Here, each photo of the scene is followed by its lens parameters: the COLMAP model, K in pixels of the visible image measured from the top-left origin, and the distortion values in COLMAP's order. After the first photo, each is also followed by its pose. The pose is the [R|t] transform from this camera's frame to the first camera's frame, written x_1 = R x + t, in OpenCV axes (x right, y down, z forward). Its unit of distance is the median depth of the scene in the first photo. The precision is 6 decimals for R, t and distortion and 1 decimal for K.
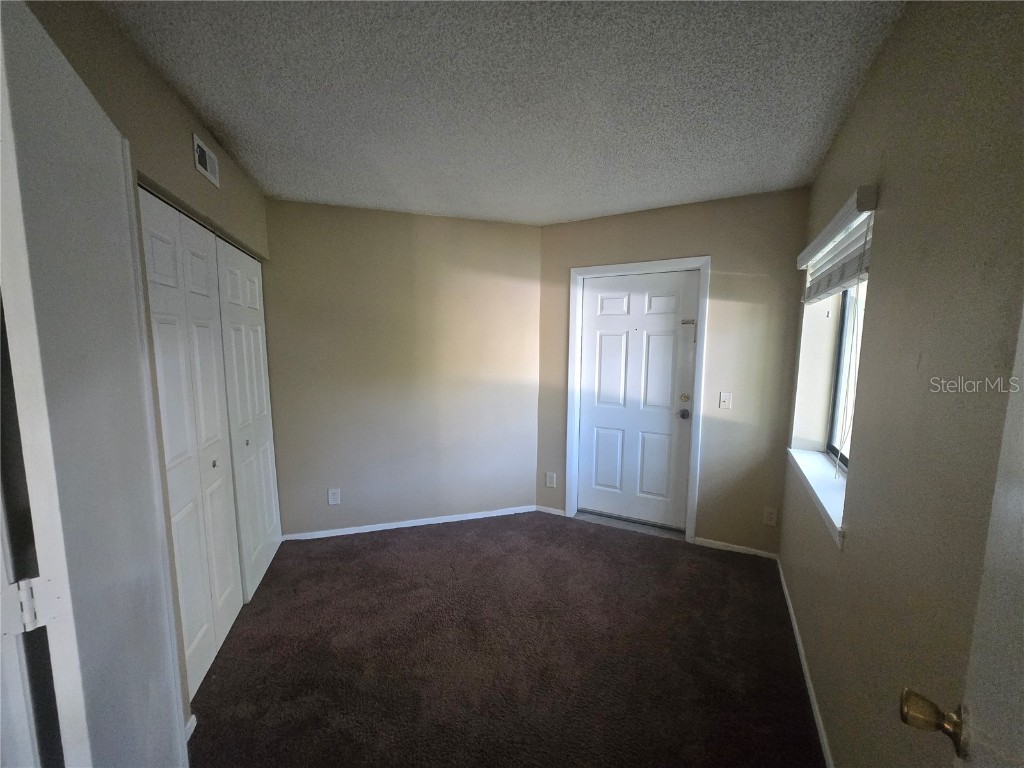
lens RADIAL K [[400.2, 0, 511.8], [0, 400.2, 388.7], [0, 0, 1]] dist [0.002886, -0.000689]
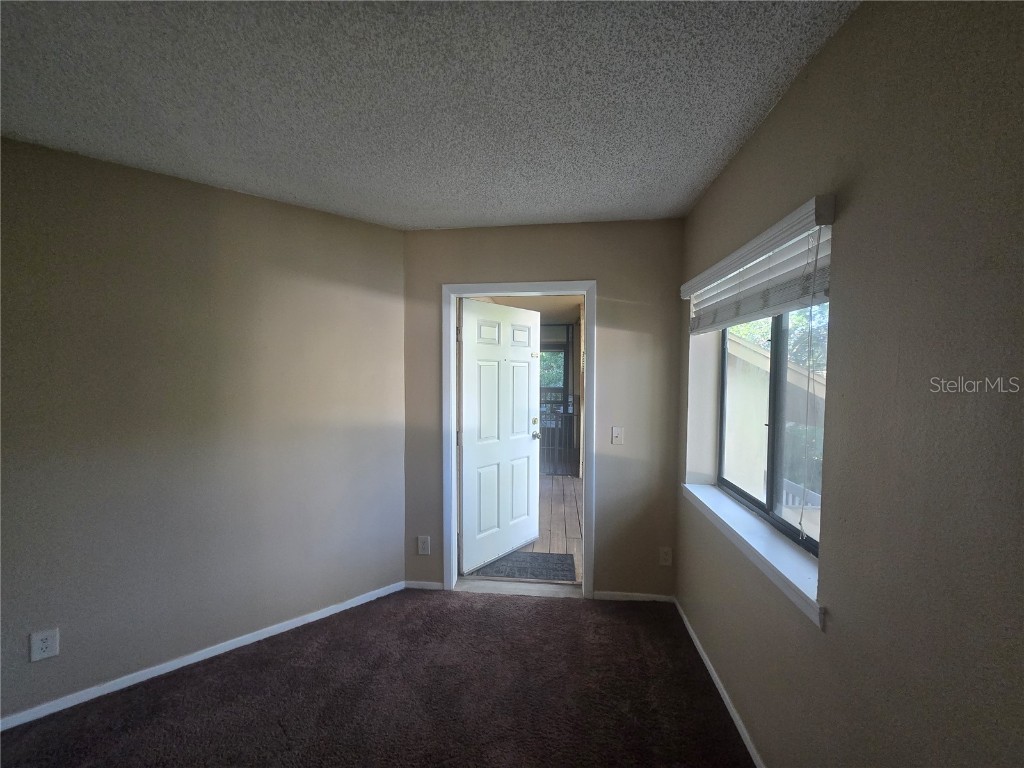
lens RADIAL K [[400.2, 0, 511.9], [0, 400.2, 389.4], [0, 0, 1]] dist [0.002886, -0.000689]
pose [[0.932024, -0.017980, 0.361950, -0.026481], [0.042346, 0.997330, -0.059498, -0.032160], [-0.359913, 0.070780, 0.930297, 0.219824]]
